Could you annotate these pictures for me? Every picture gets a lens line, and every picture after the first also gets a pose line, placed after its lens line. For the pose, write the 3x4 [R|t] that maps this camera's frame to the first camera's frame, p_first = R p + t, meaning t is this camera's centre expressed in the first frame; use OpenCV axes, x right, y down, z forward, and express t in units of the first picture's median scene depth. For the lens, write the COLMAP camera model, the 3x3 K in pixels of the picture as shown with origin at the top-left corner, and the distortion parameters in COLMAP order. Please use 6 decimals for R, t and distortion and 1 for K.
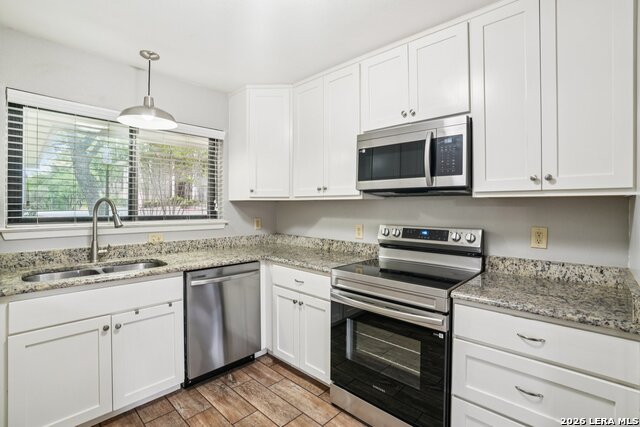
lens RADIAL K [[294.0, 0, 317.5], [0, 294.0, 202.7], [0, 0, 1]] dist [-0.059604, 0.019192]
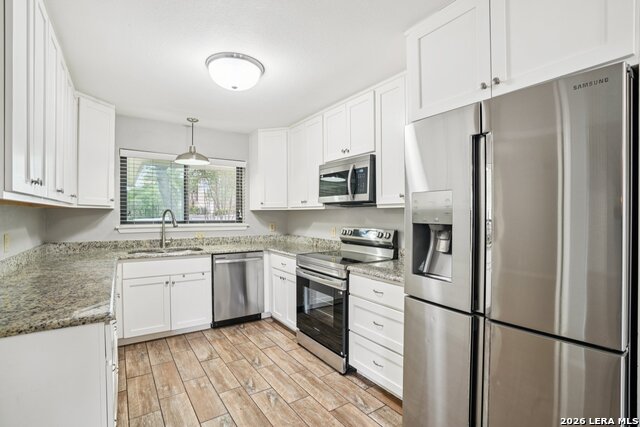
lens RADIAL K [[296.5, 0, 318.8], [0, 296.5, 211.3], [0, 0, 1]] dist [-0.075619, 0.031338]
pose [[0.977218, -0.005182, -0.212176, 0.471259], [0.005927, 0.999978, 0.002876, -0.005513], [0.212157, -0.004068, 0.977227, -0.473224]]
